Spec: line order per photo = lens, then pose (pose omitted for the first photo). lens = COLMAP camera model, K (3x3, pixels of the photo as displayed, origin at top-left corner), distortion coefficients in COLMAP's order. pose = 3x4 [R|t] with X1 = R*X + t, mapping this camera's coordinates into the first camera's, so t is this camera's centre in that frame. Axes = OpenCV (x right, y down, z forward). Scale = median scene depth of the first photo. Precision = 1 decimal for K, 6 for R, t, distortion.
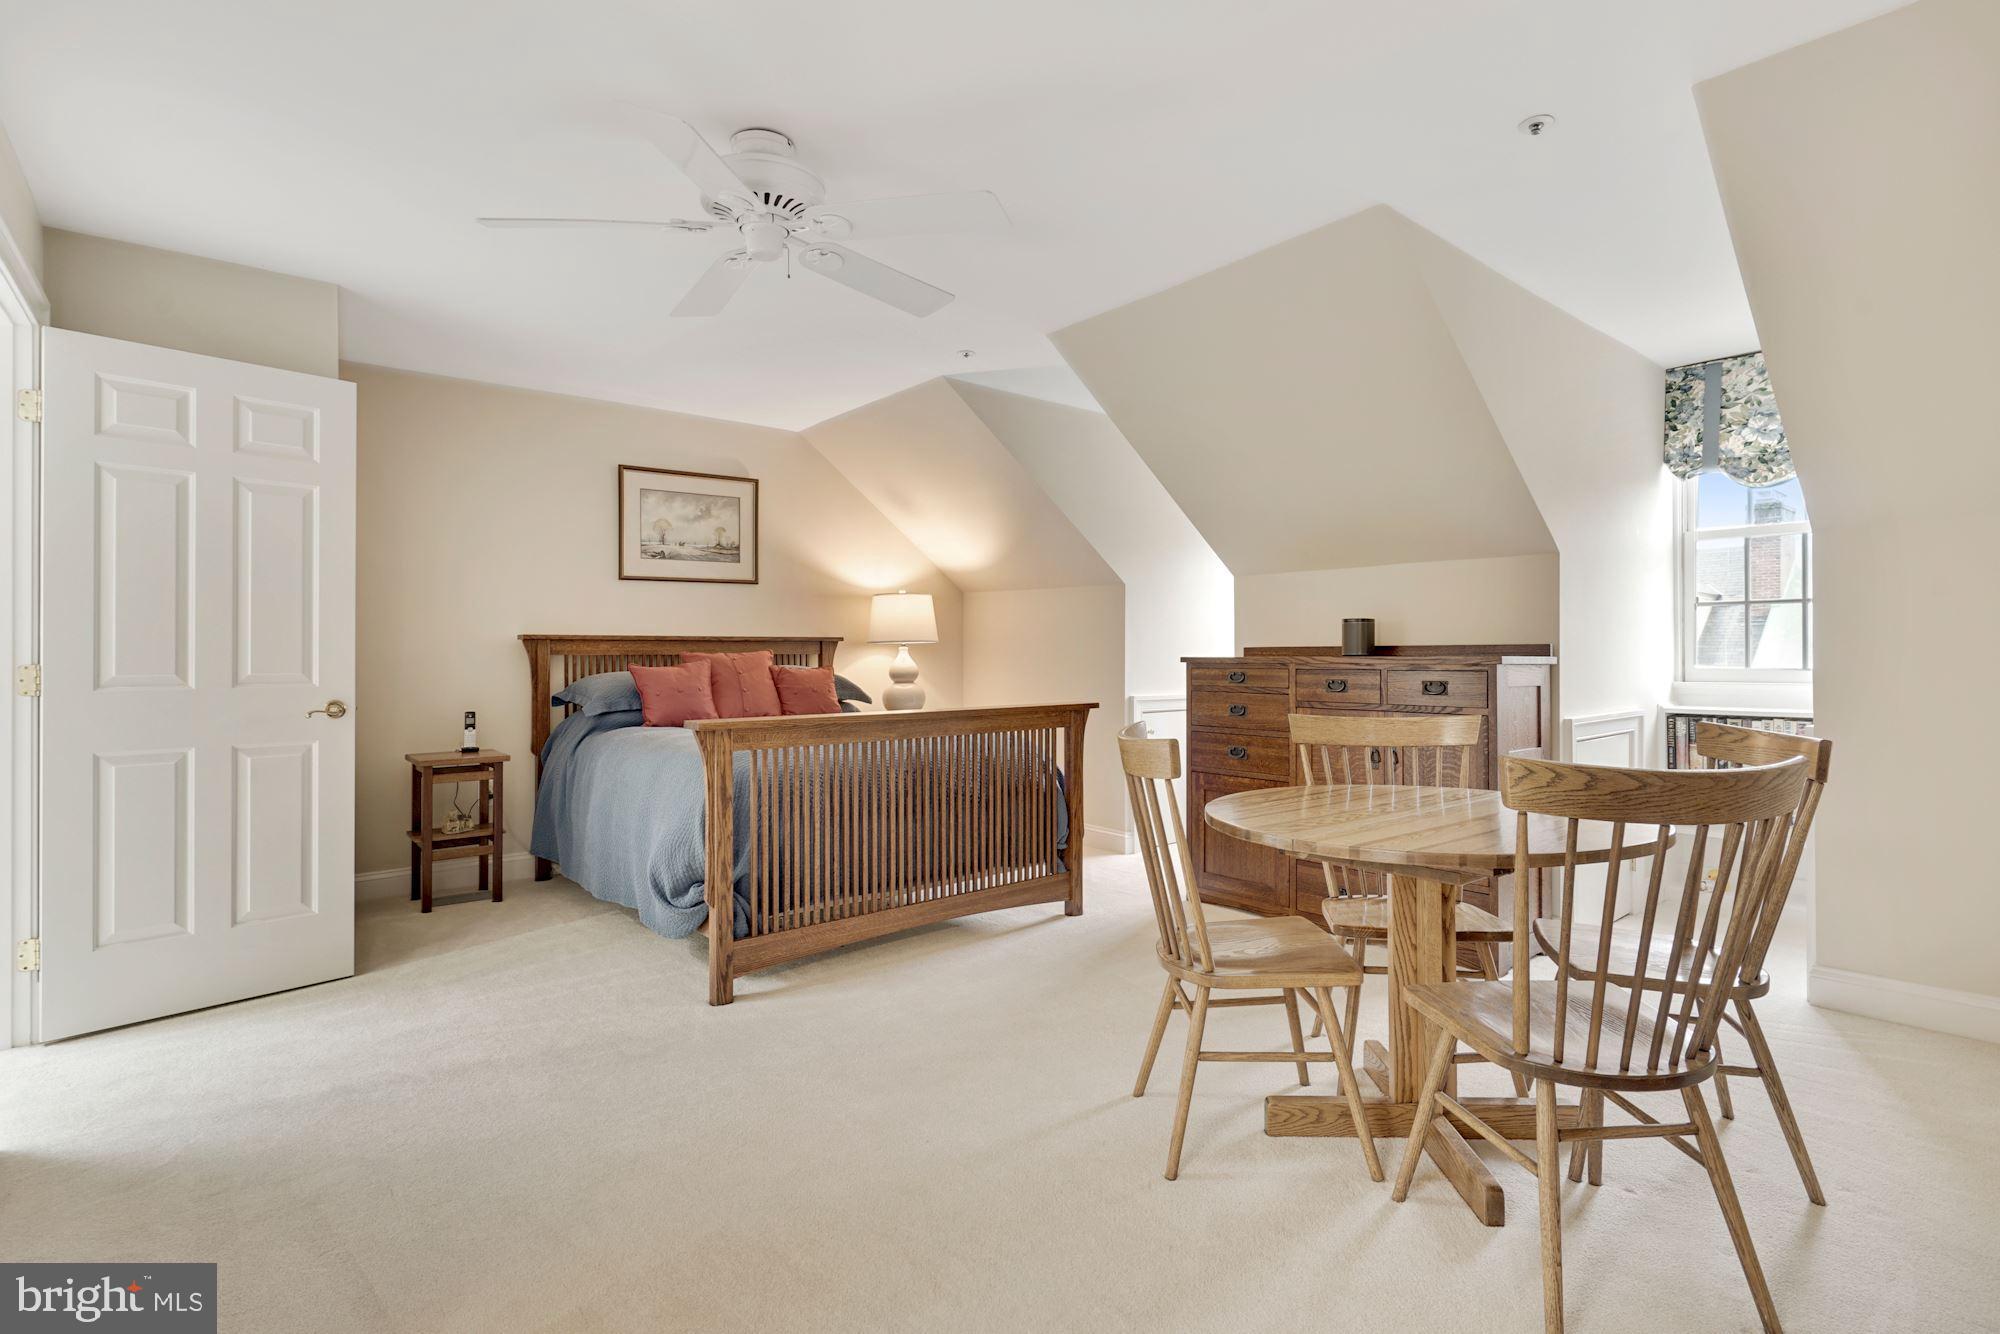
lens RADIAL K [[923.4, 0, 1037.6], [0, 923.4, 651.6], [0, 0, 1]] dist [-0.001032, -0.000031]
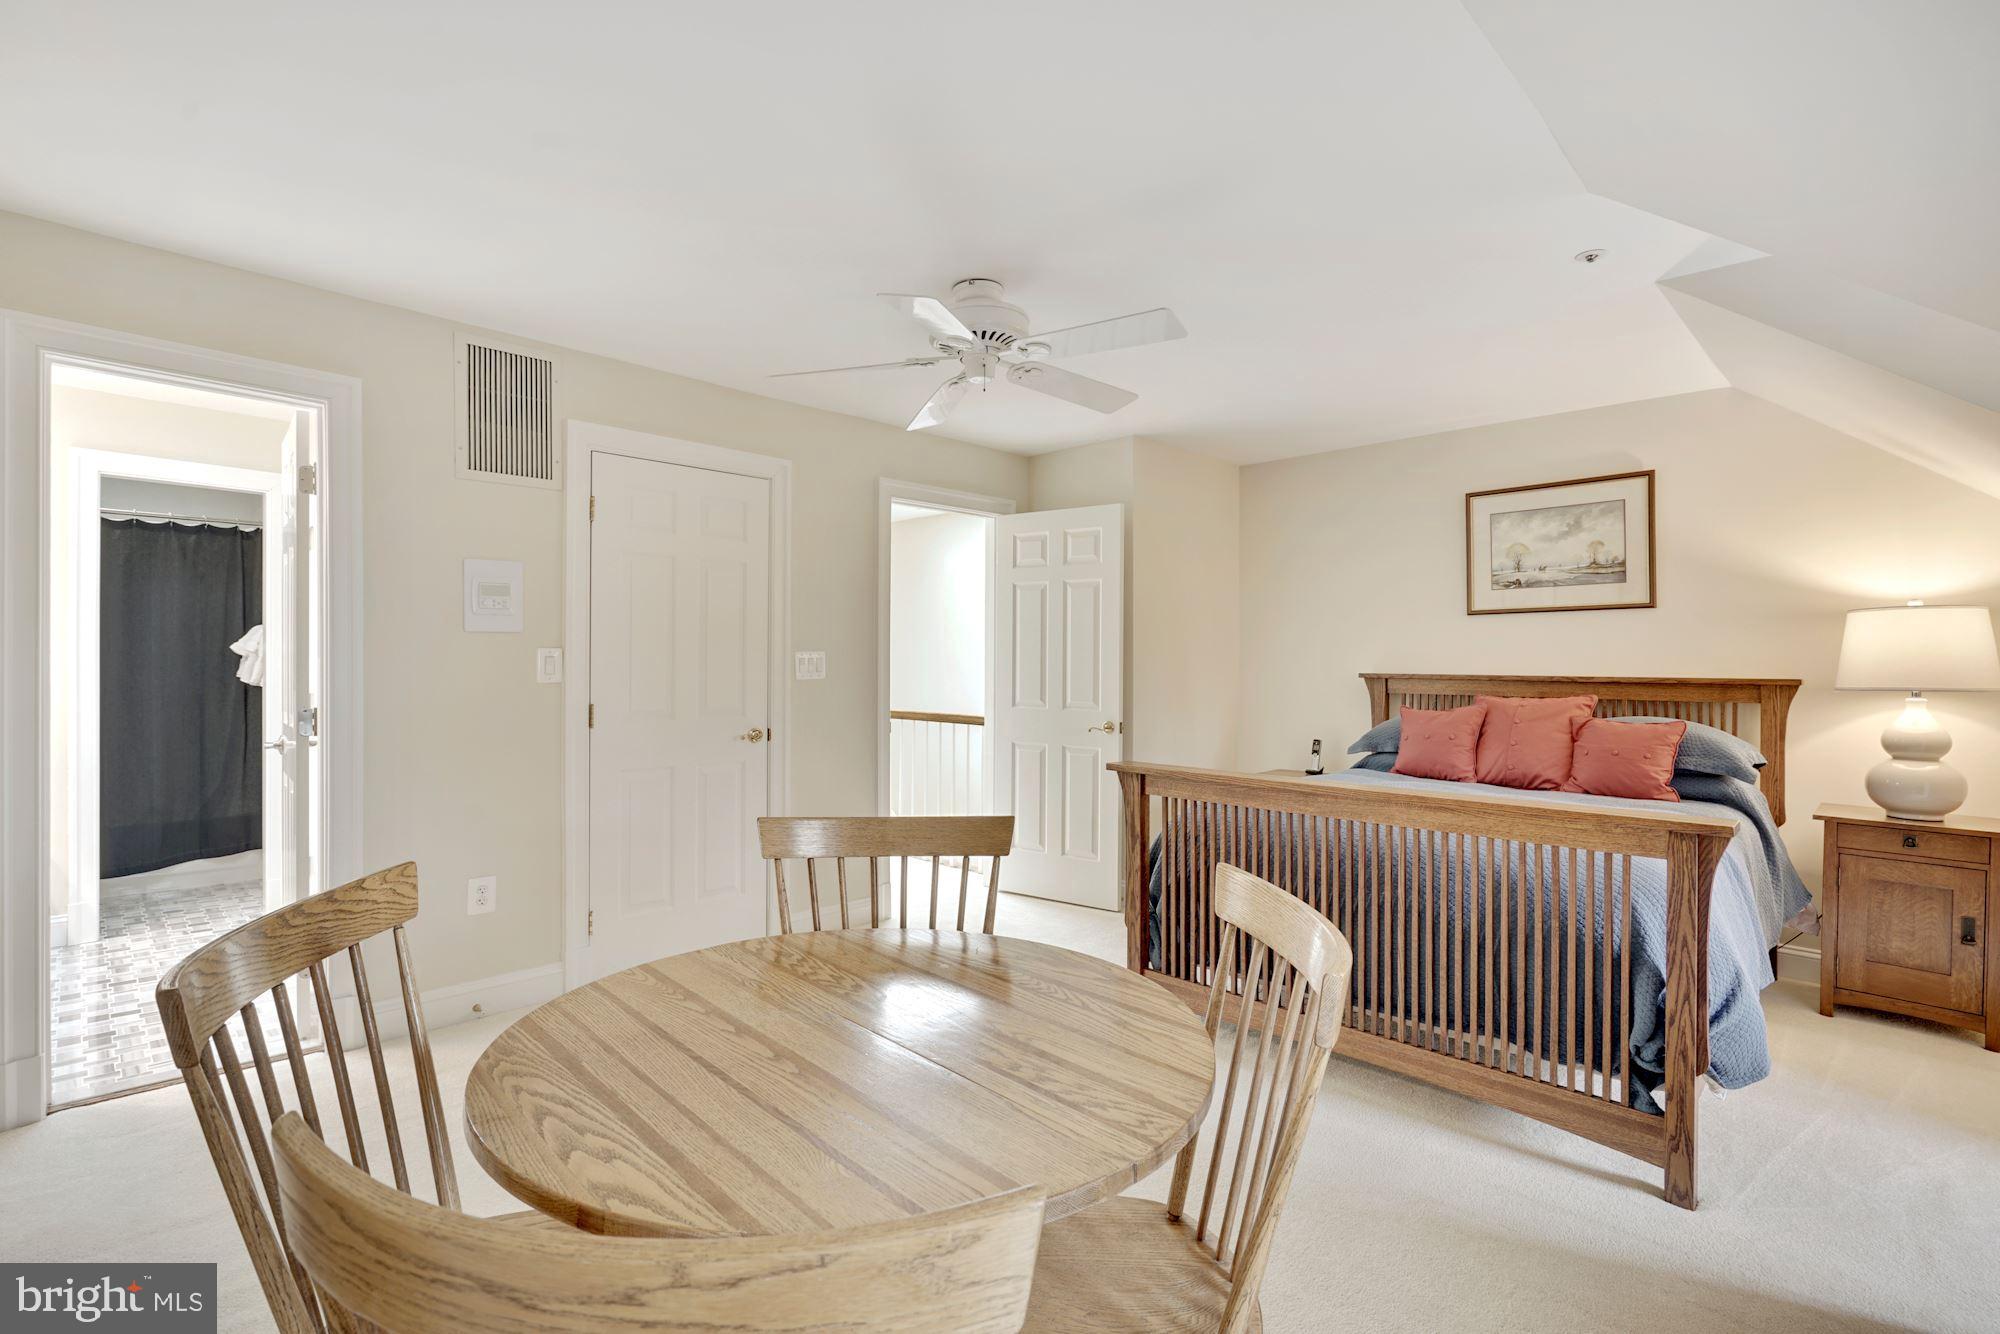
lens RADIAL K [[922.3, 0, 1005.4], [0, 922.3, 665.3], [0, 0, 1]] dist [-0.000649, 0.000374]
pose [[0.100188, 0.008853, -0.994929, 0.425110], [-0.008299, 0.999933, 0.008062, -0.029345], [0.994934, 0.007449, 0.100255, 0.420949]]
